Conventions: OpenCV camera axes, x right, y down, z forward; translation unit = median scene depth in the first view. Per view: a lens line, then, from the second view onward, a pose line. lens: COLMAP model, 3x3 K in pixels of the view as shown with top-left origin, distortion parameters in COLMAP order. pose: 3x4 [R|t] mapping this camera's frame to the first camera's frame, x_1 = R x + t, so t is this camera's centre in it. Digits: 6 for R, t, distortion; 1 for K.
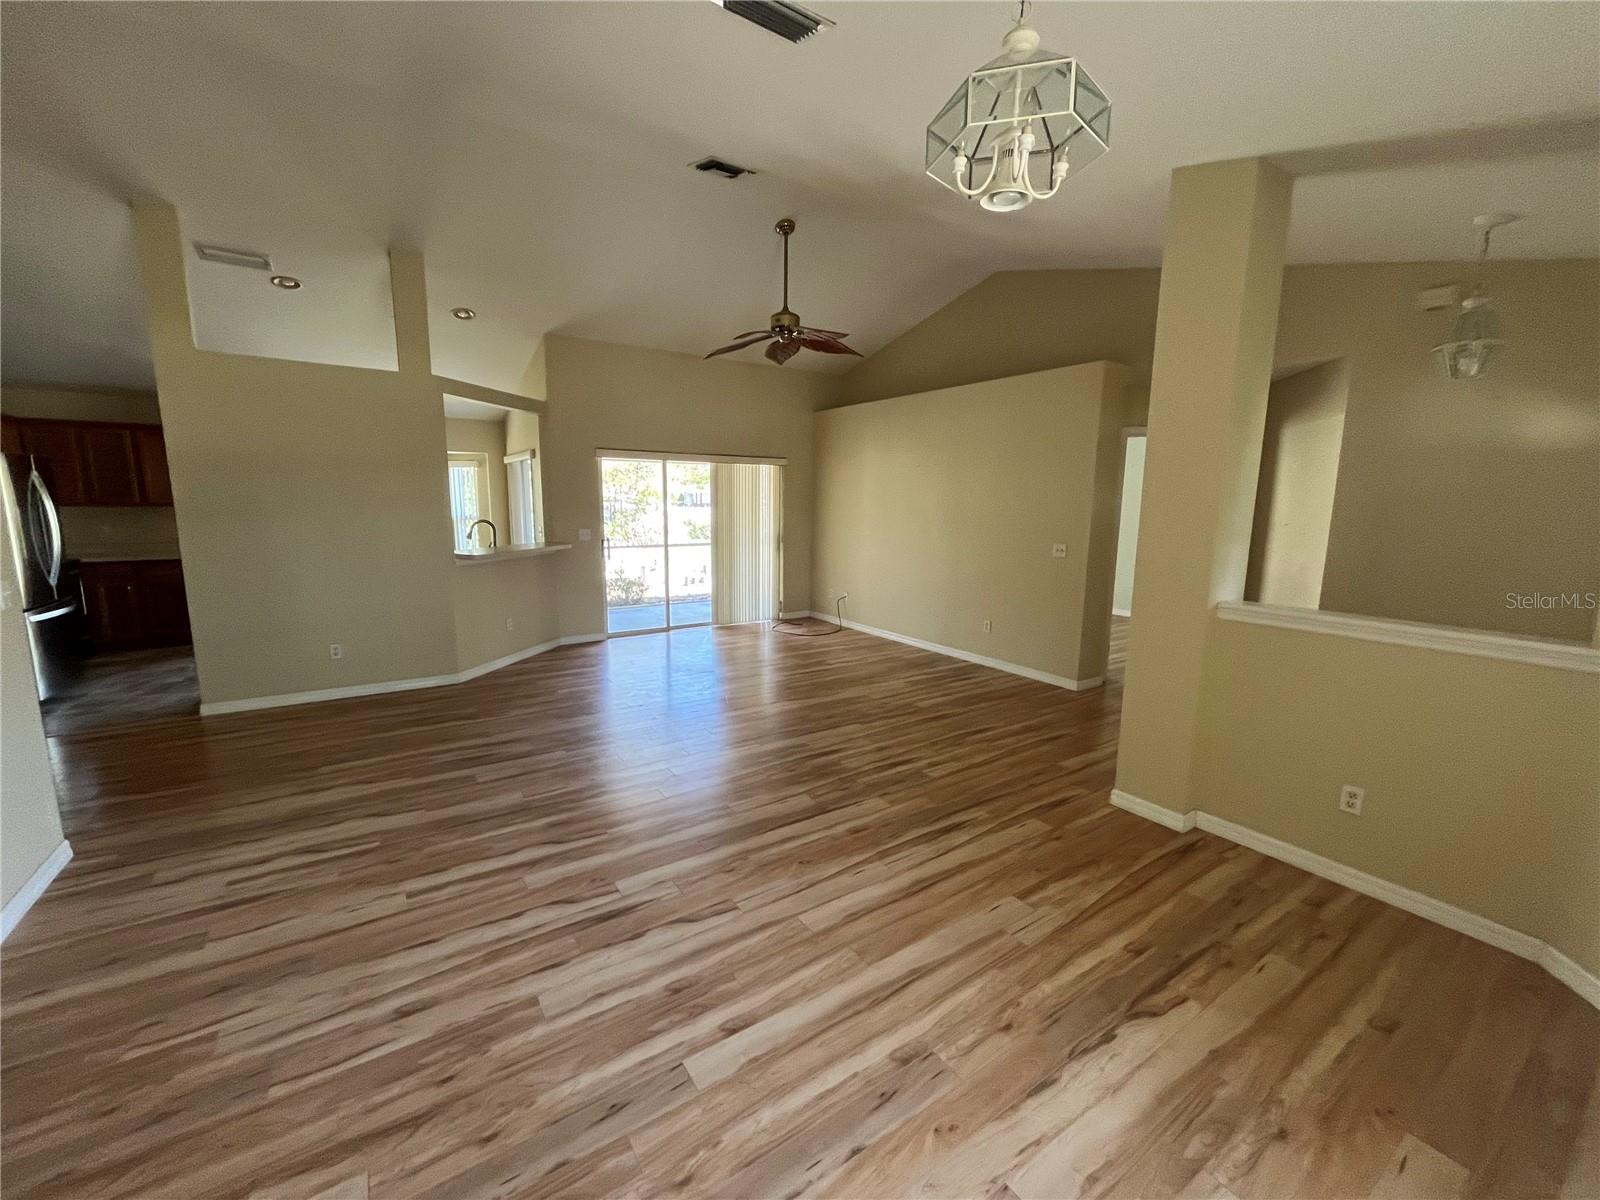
lens RADIAL K [[643.9, 0, 800.0], [0, 643.9, 600.0], [0, 0, 1]] dist [0.001002, 0.000117]
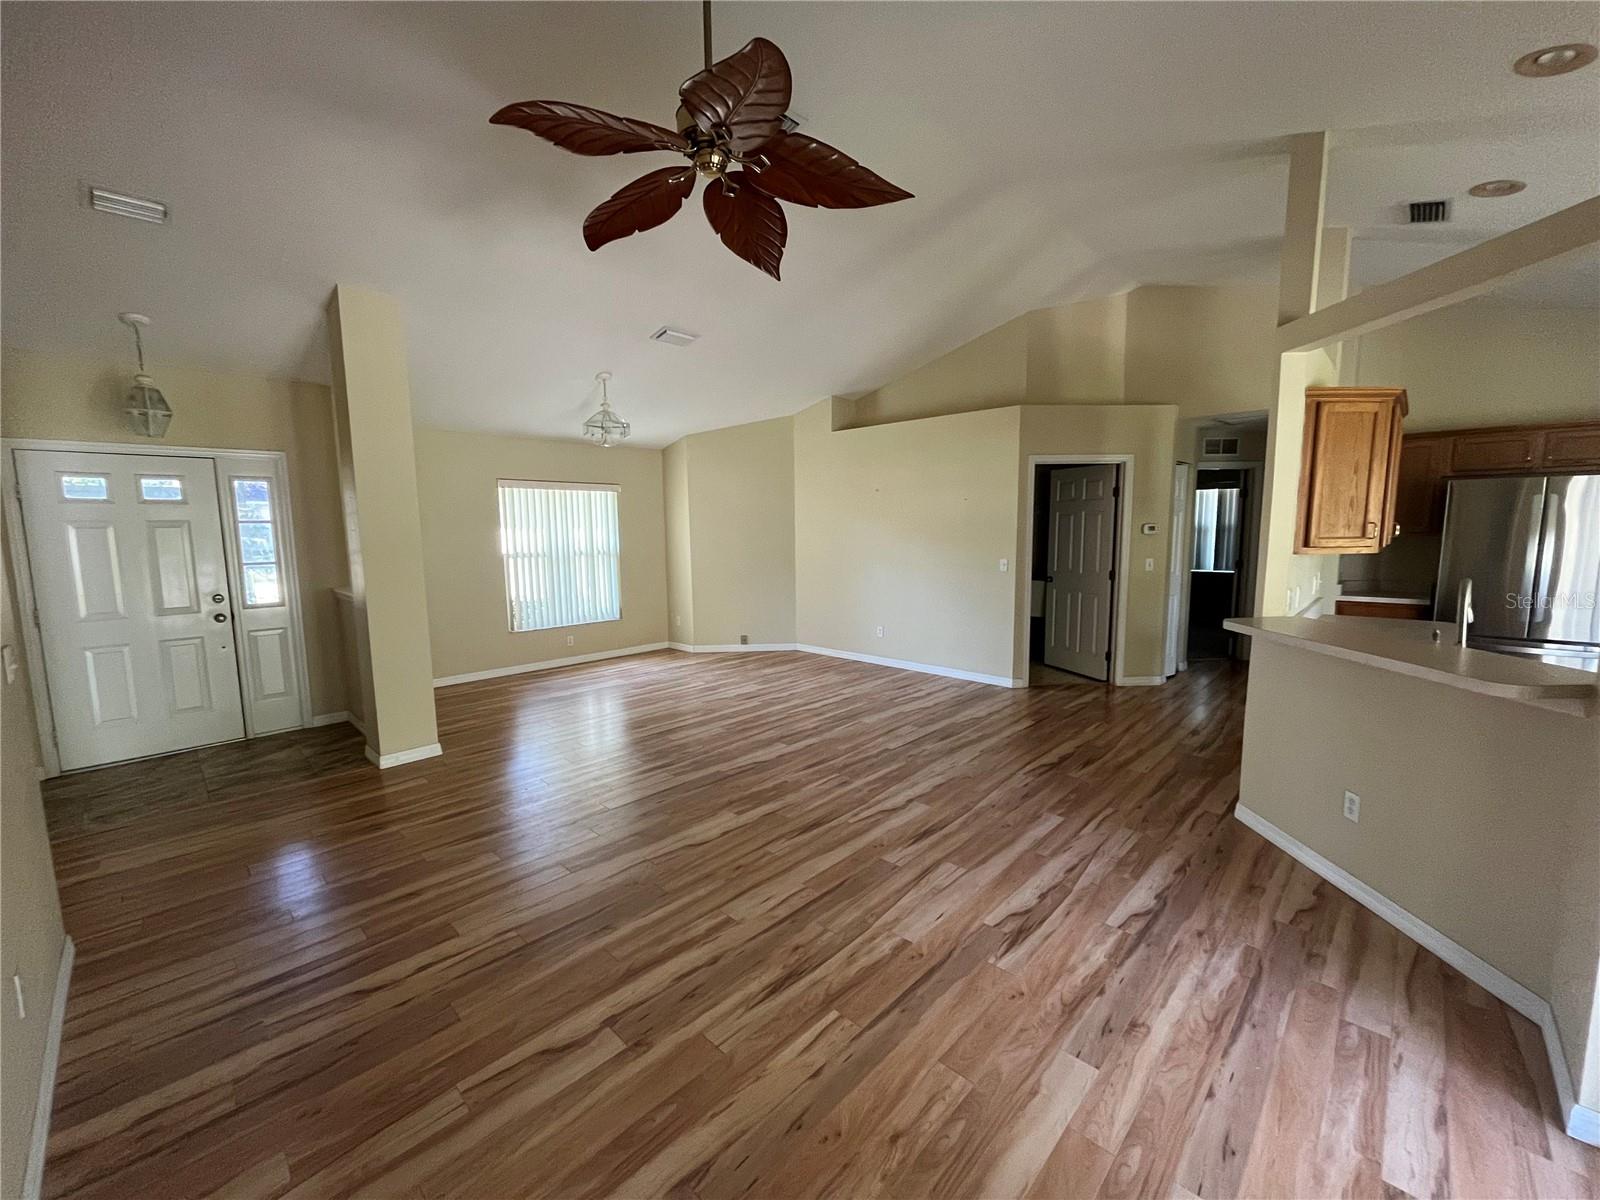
lens RADIAL K [[643.9, 0, 800.0], [0, 643.9, 600.0], [0, 0, 1]] dist [0.001002, 0.000117]
pose [[-0.976127, 0.023201, -0.215959, 0.038843], [-0.035657, 0.963672, 0.264697, -0.401678], [0.214255, 0.266079, -0.939839, 2.525494]]
